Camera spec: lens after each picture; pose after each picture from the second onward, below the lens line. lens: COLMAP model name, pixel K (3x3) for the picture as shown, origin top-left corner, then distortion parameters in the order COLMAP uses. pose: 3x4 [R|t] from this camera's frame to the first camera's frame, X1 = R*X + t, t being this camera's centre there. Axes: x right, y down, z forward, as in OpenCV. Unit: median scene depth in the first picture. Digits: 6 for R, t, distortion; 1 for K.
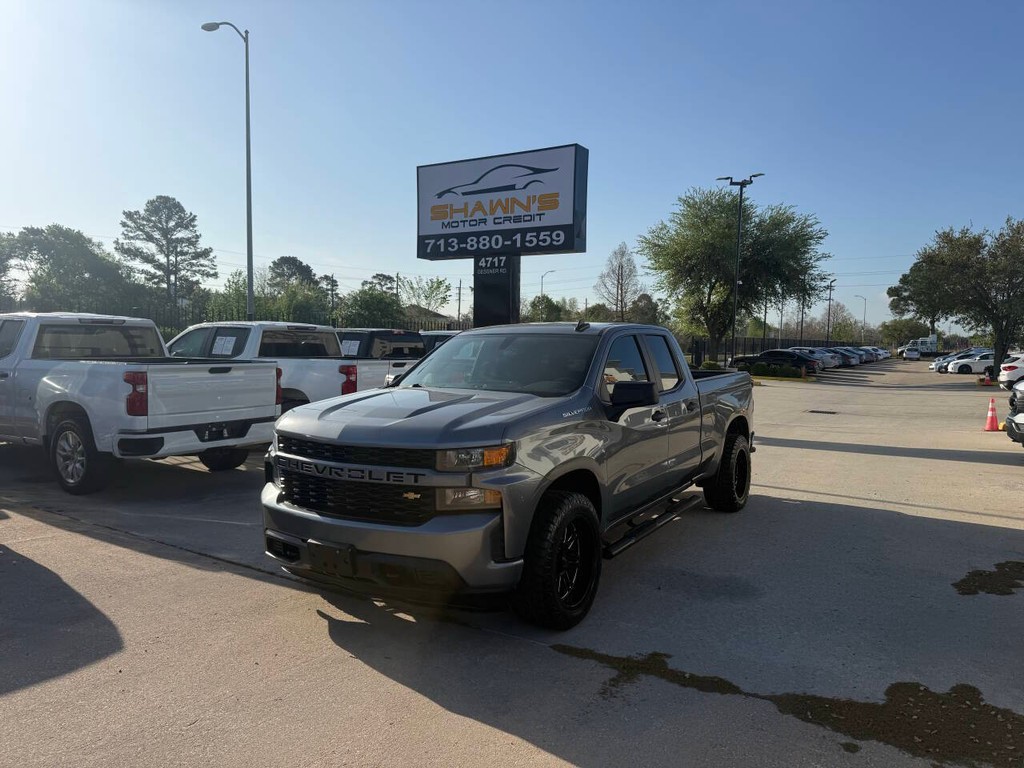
lens RADIAL K [[716.0, 0, 517.9], [0, 716.0, 381.3], [0, 0, 1]] dist [0.076072, -0.100284]
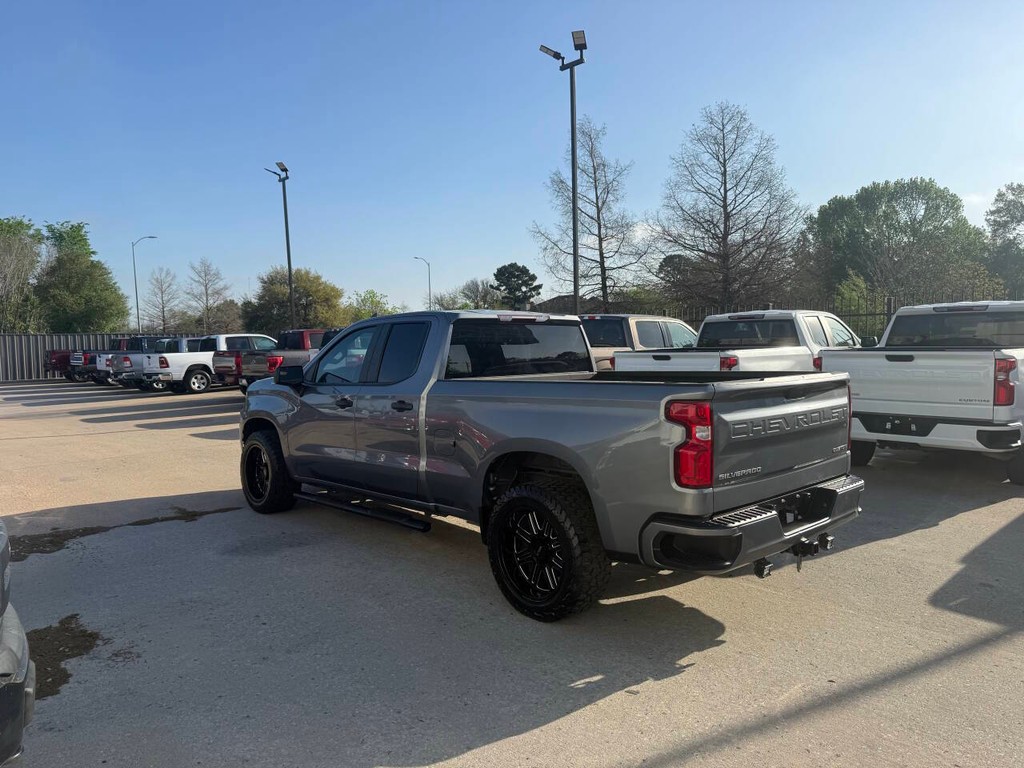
lens RADIAL K [[718.2, 0, 505.9], [0, 718.2, 380.0], [0, 0, 1]] dist [0.063030, -0.076912]
pose [[-0.269260, 0.046387, -0.961950, 0.359238], [-0.034413, 0.997738, 0.057745, -0.017729], [0.962453, 0.048652, -0.267054, 0.473494]]
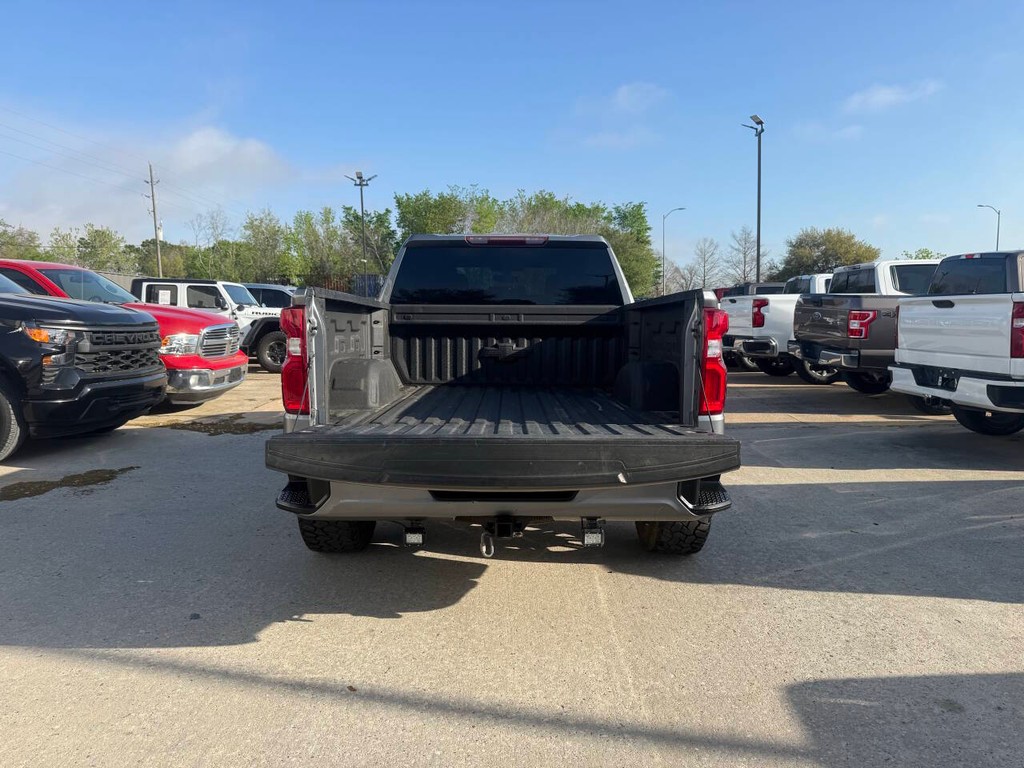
lens RADIAL K [[718.2, 0, 505.9], [0, 718.2, 380.0], [0, 0, 1]] dist [0.063030, -0.076912]
pose [[-0.850955, 0.037116, -0.523926, 0.197313], [-0.034322, 0.991439, 0.125982, -0.007408], [0.524117, 0.125187, -0.842395, 0.638770]]
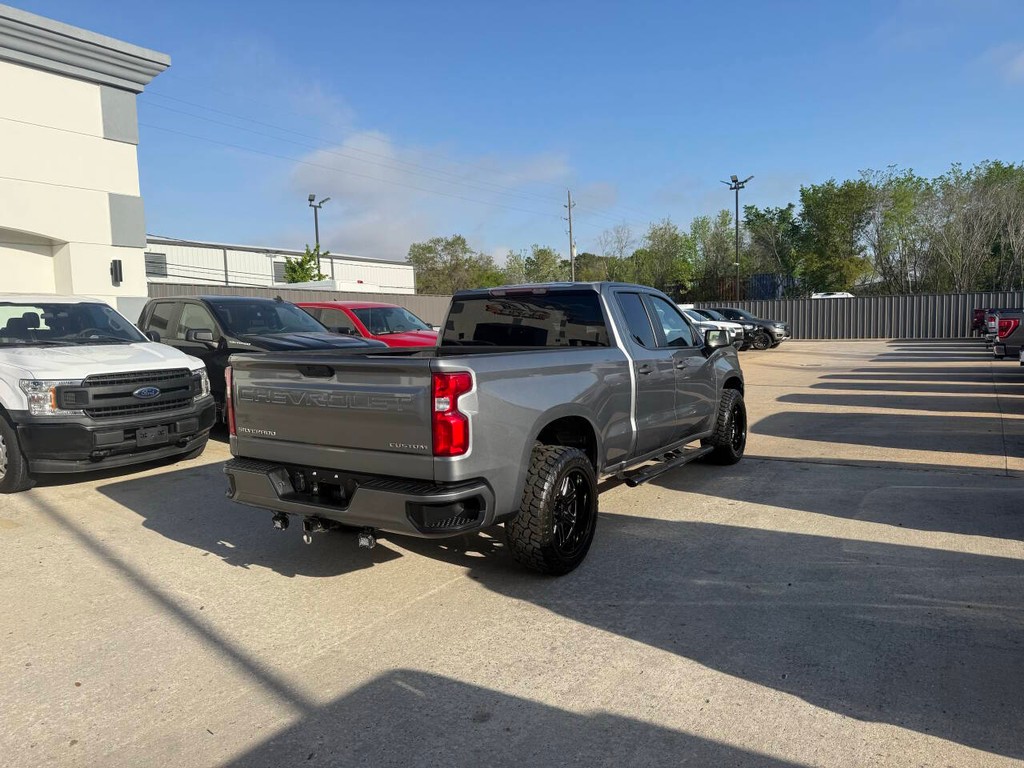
lens RADIAL K [[709.2, 0, 500.0], [0, 709.2, 373.1], [0, 0, 1]] dist [0.110472, -0.161535]
pose [[-0.999428, 0.014052, 0.030756, 0.045573], [0.017728, 0.992283, 0.122721, -0.029762], [-0.028794, 0.123196, -0.991964, 0.728104]]
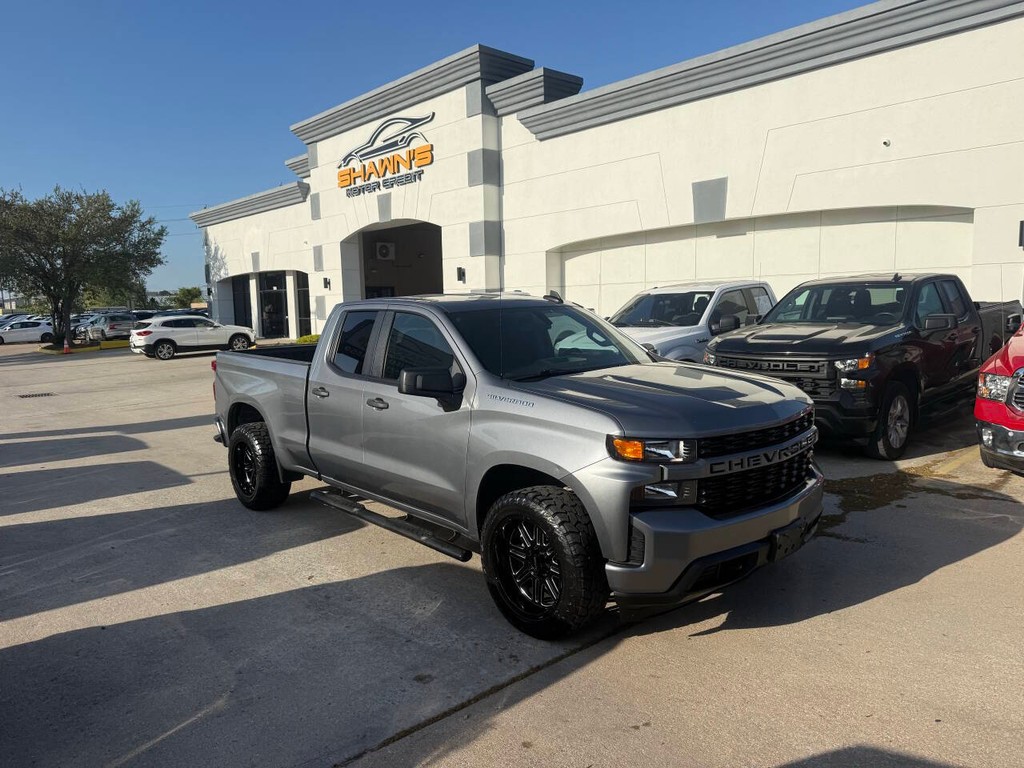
lens RADIAL K [[712.5, 0, 507.5], [0, 712.5, 392.0], [0, 0, 1]] dist [0.065273, -0.082326]
pose [[0.271514, -0.134900, 0.952933, -0.283512], [0.077446, 0.989980, 0.118079, -0.021680], [-0.959313, 0.041741, 0.279241, 0.245891]]
